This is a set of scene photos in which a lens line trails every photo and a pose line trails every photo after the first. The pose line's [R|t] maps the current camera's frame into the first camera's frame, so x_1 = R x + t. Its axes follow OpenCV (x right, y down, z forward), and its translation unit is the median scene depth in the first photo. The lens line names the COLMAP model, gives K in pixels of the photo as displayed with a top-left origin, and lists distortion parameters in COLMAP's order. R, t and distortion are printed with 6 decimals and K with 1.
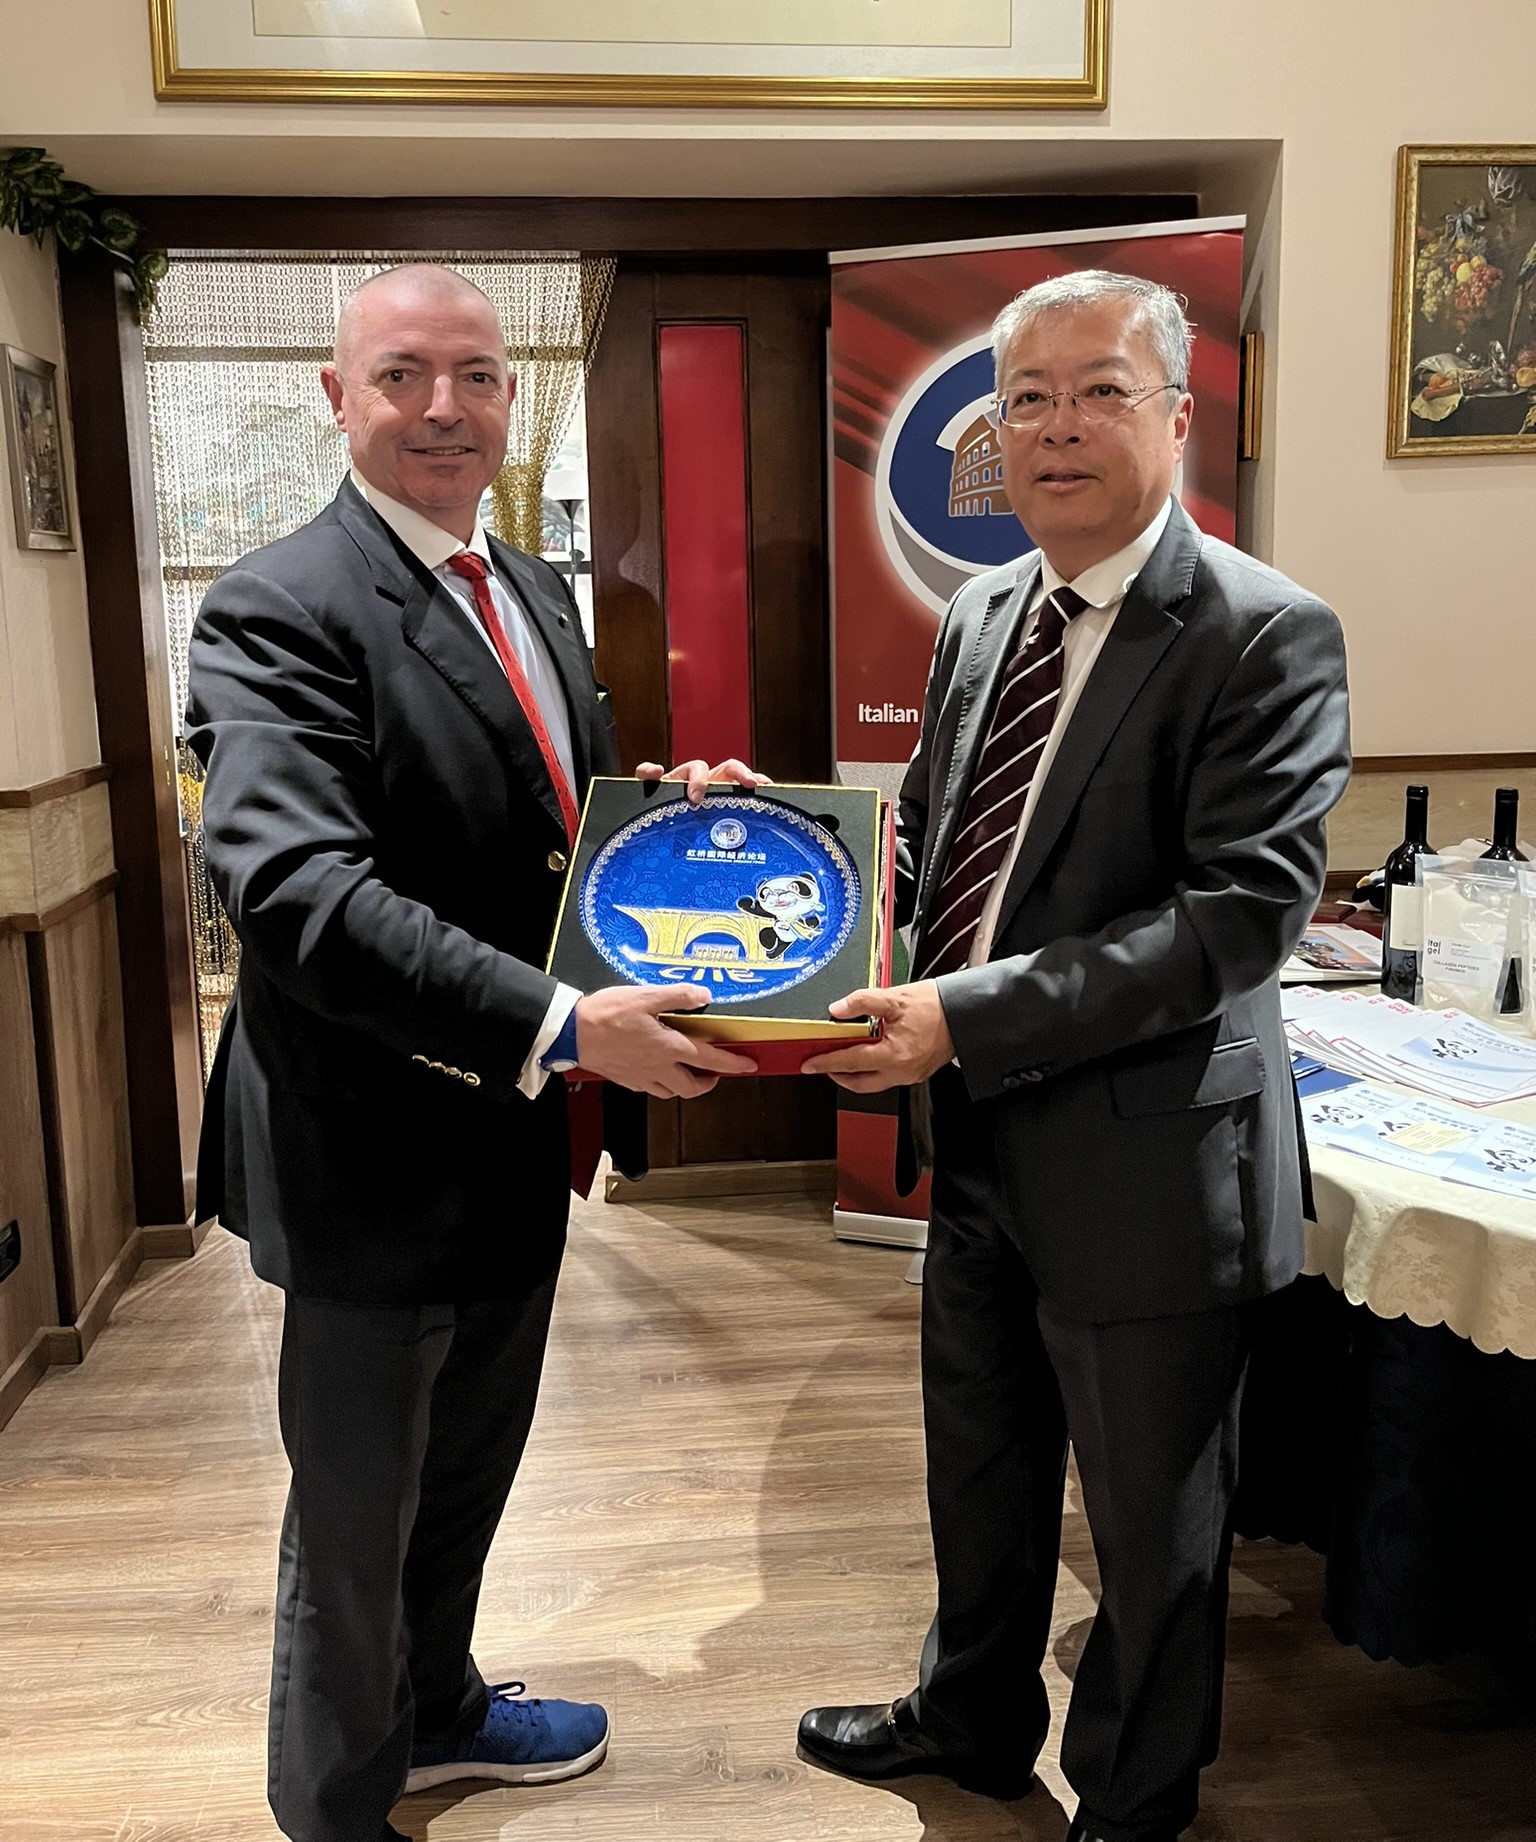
lens RADIAL K [[1608.5, 0, 767.2], [0, 1608.5, 811.9], [0, 0, 1]] dist [0.036701, -0.012049]
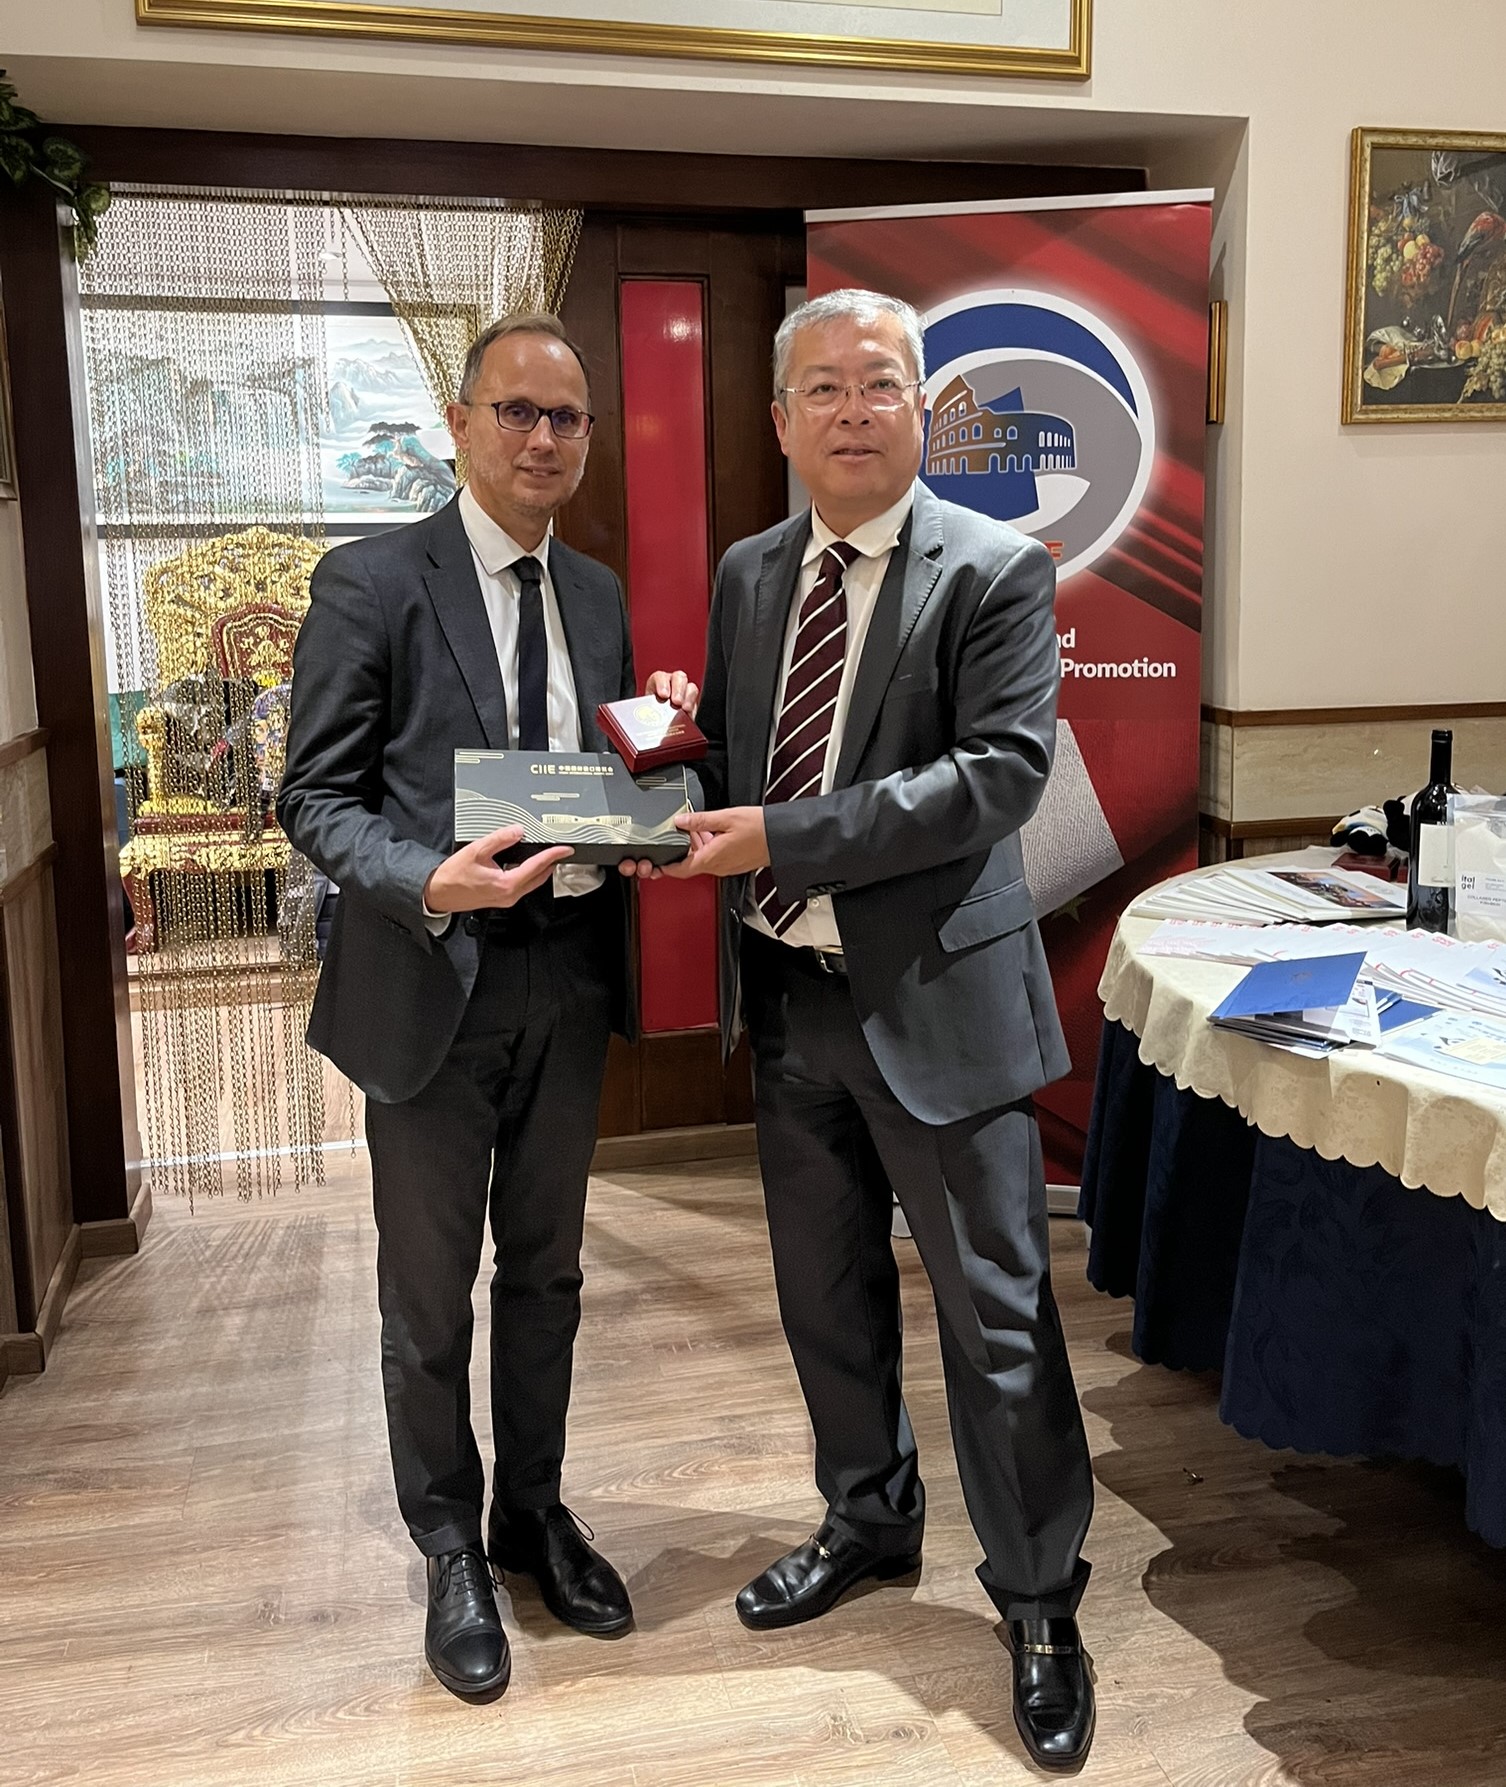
lens RADIAL K [[1608.1, 0, 748.0], [0, 1608.1, 762.5], [0, 0, 1]] dist [0.044888, -0.030434]
pose [[0.989941, -0.012963, 0.140888, -0.151391], [0.014974, 0.999800, -0.013226, 0.009596], [-0.140688, 0.015203, 0.989937, 0.017349]]
